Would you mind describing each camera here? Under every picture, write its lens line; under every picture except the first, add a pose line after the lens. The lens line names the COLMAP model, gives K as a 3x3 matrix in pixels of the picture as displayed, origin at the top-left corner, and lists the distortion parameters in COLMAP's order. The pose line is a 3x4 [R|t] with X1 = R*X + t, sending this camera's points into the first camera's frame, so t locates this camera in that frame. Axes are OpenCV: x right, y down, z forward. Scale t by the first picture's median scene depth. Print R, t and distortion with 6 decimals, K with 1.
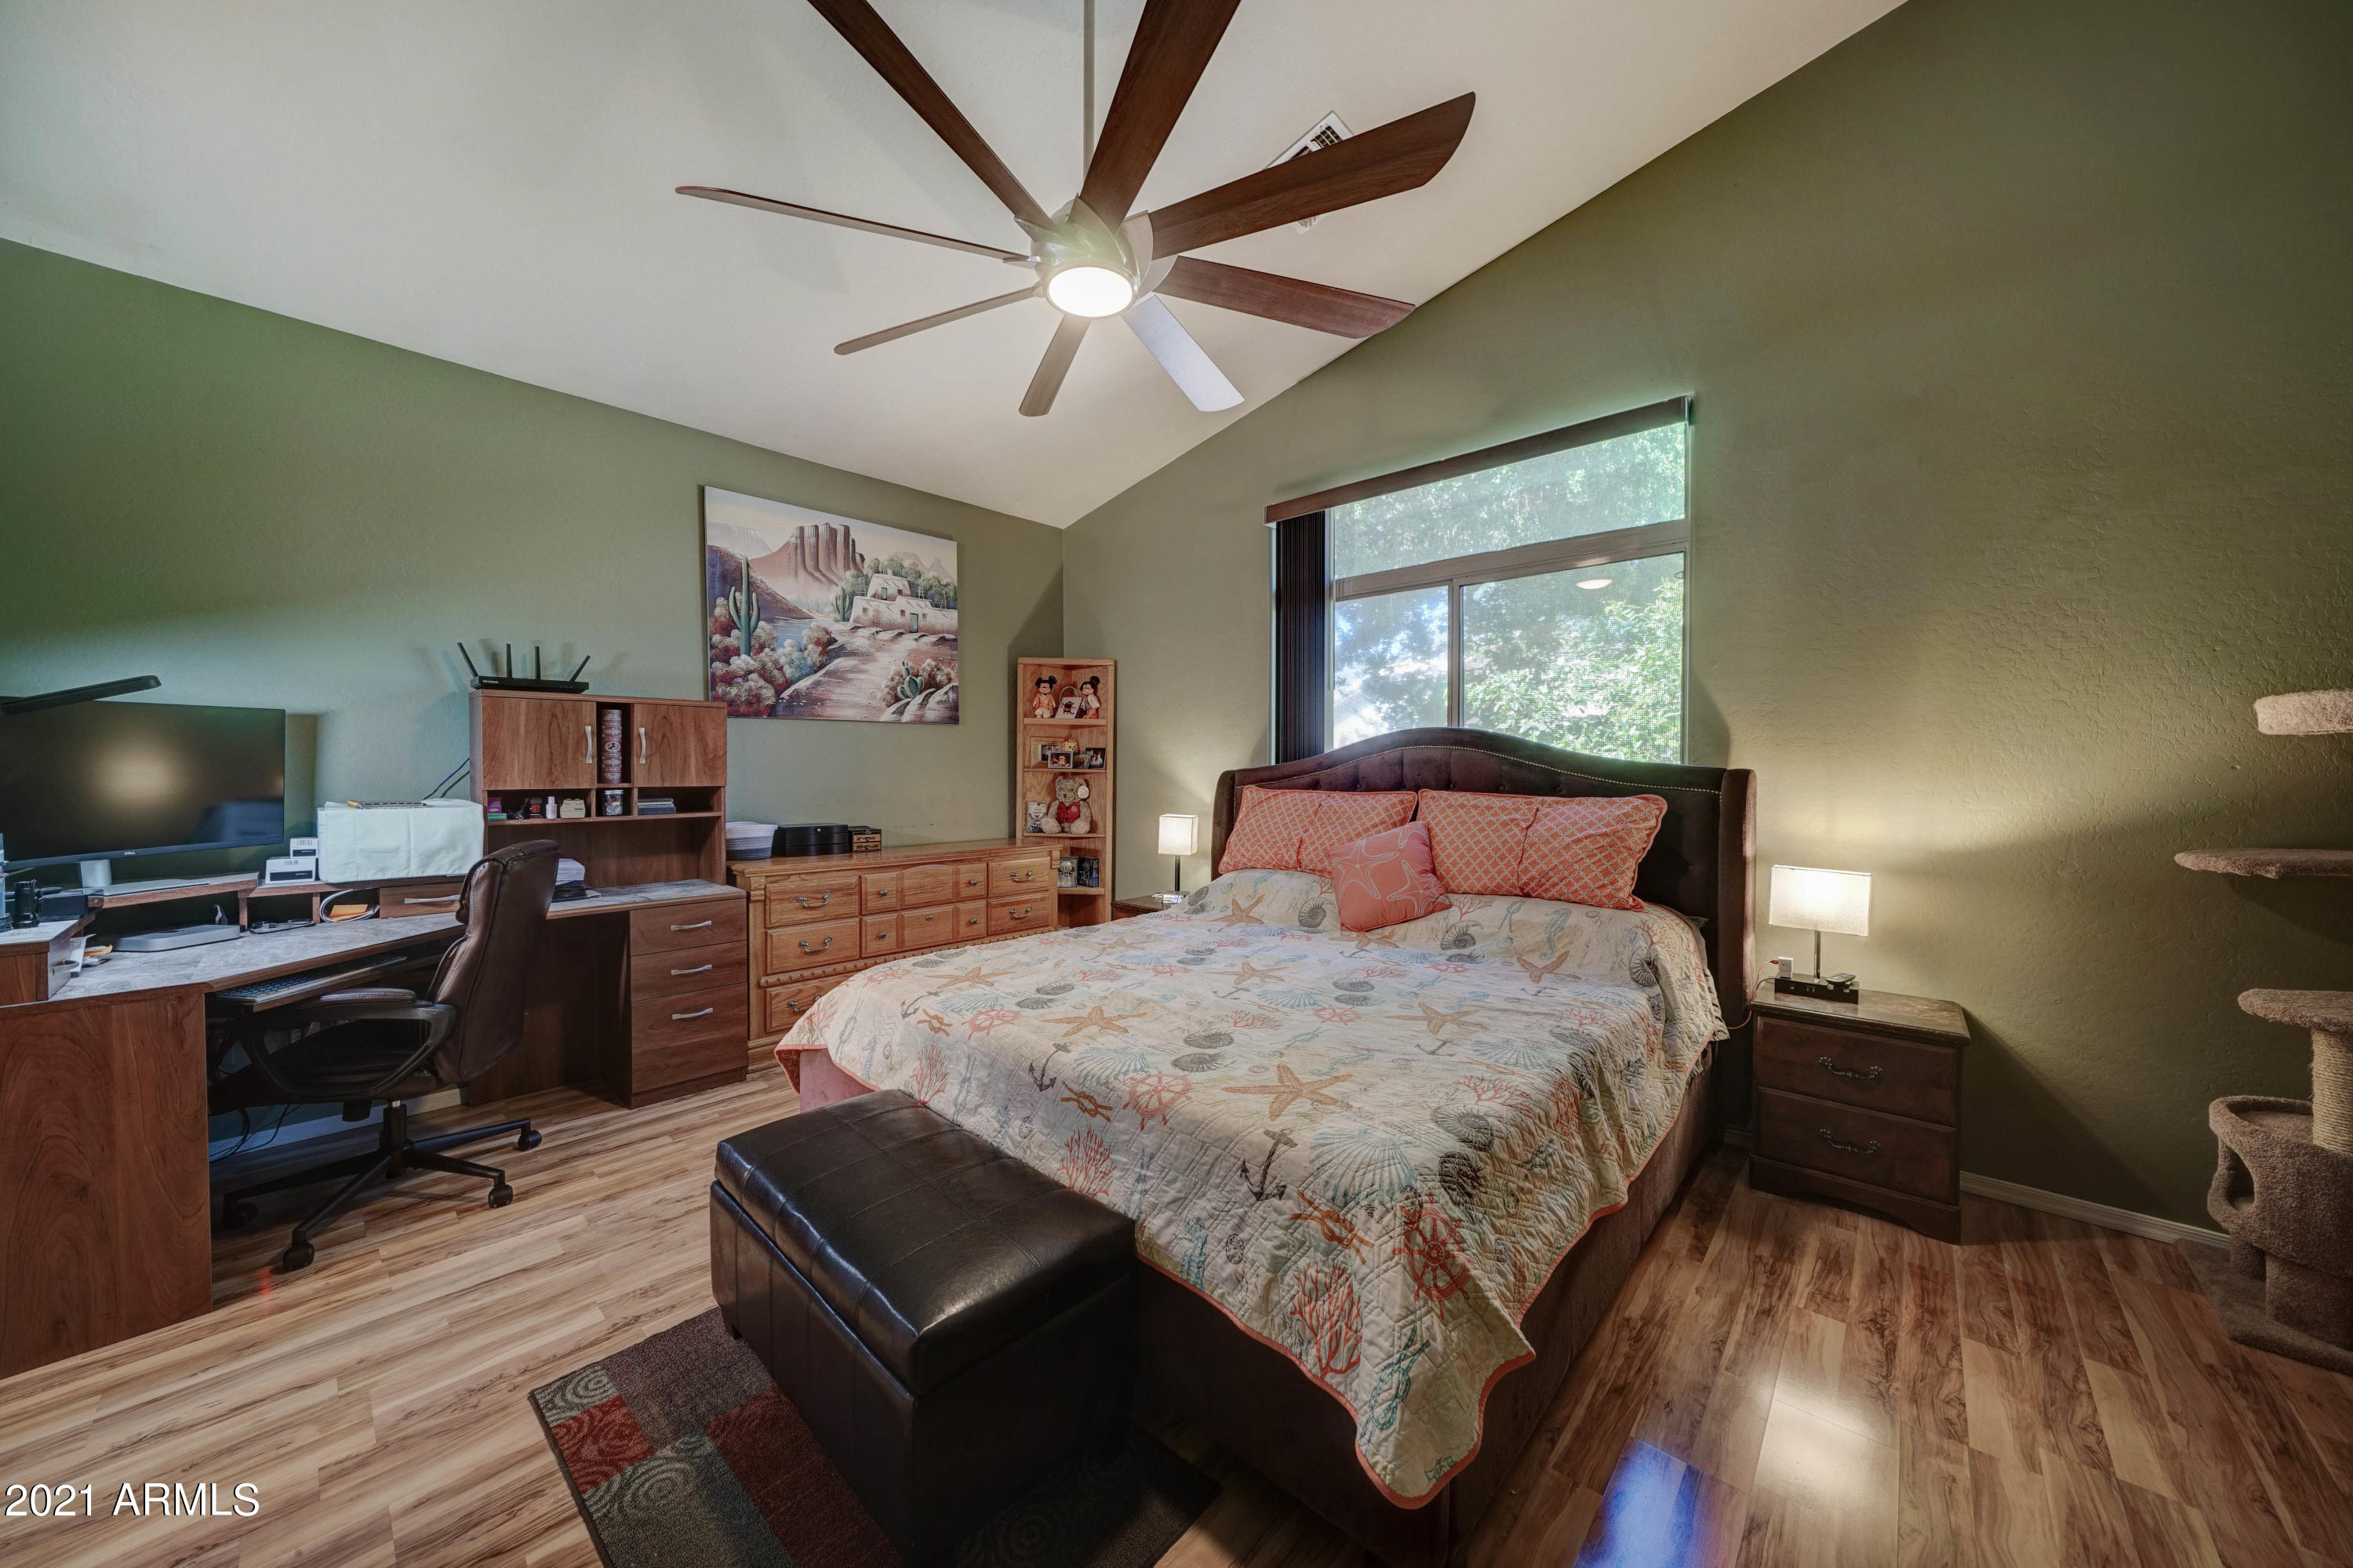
lens RADIAL K [[797.2, 0, 1173.1], [0, 797.2, 782.7], [0, 0, 1]] dist [0.002236, 0.000153]
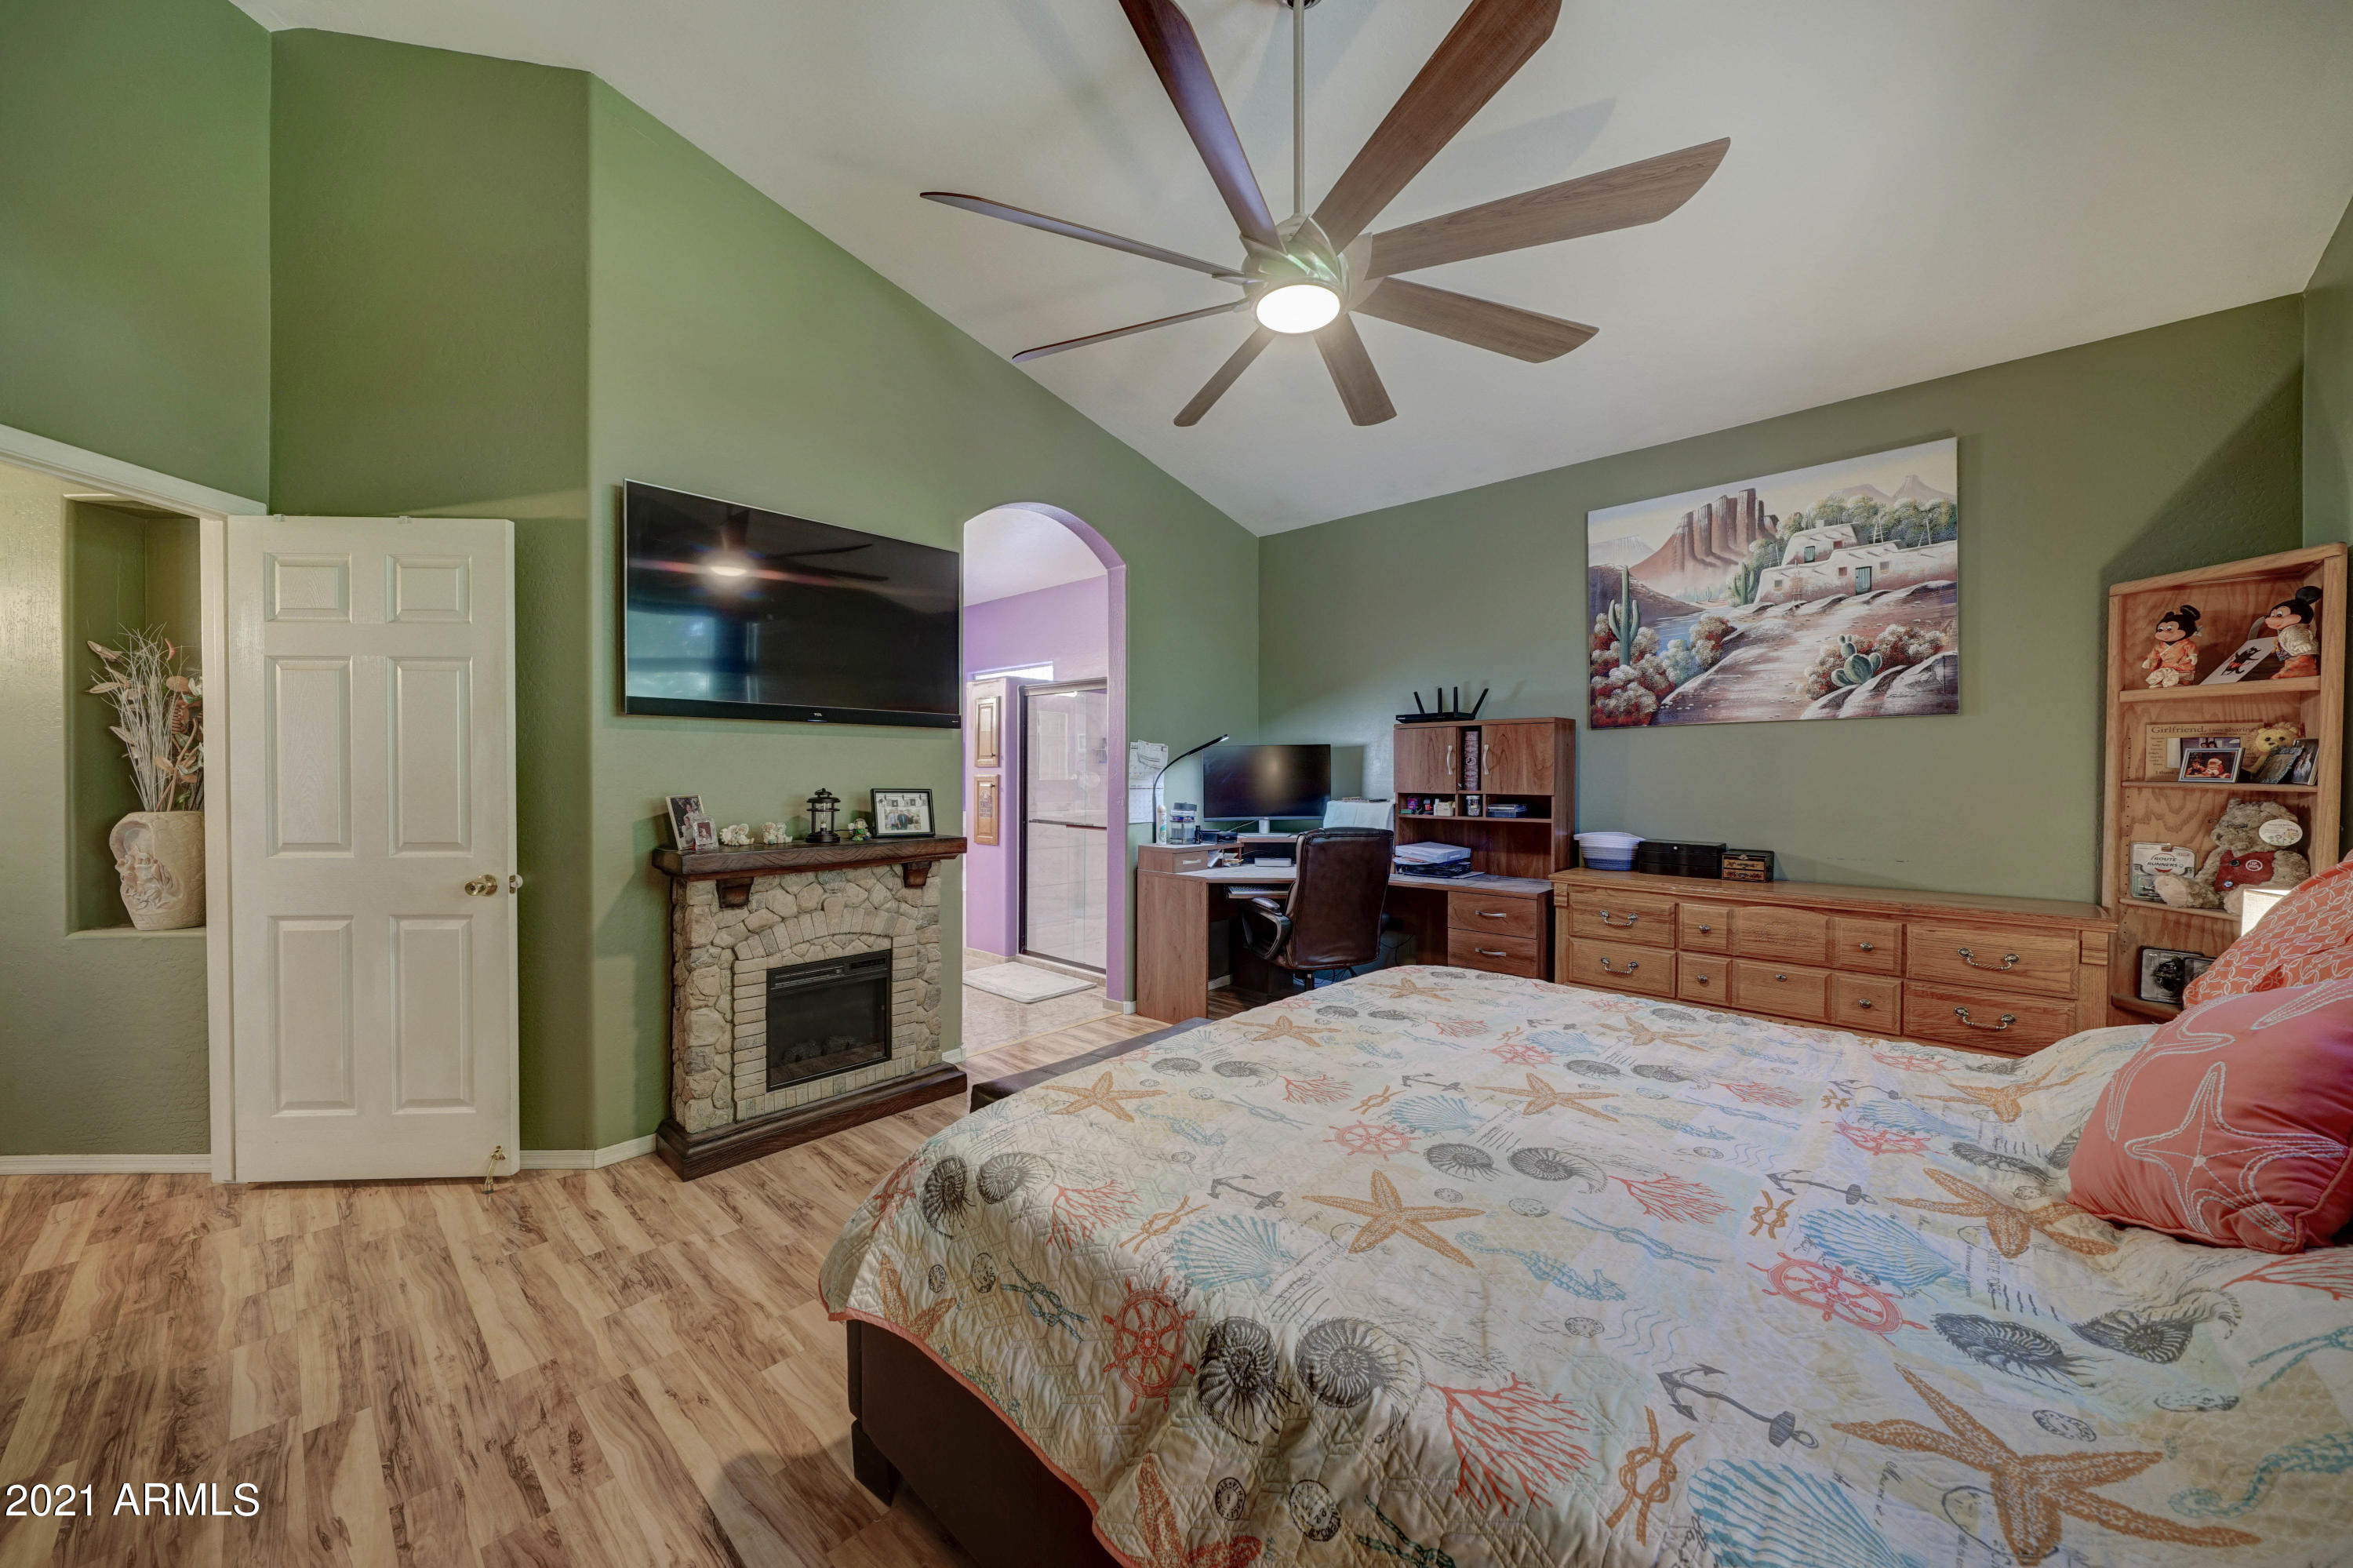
lens RADIAL K [[857.2, 0, 1173.3], [0, 857.2, 775.7], [0, 0, 1]] dist [-0.001989, -0.000107]
pose [[0.000576, 0.005811, -0.999983, 0.494701], [-0.018590, 0.999810, 0.005799, -0.016372], [0.999827, 0.018586, 0.000683, 0.406940]]
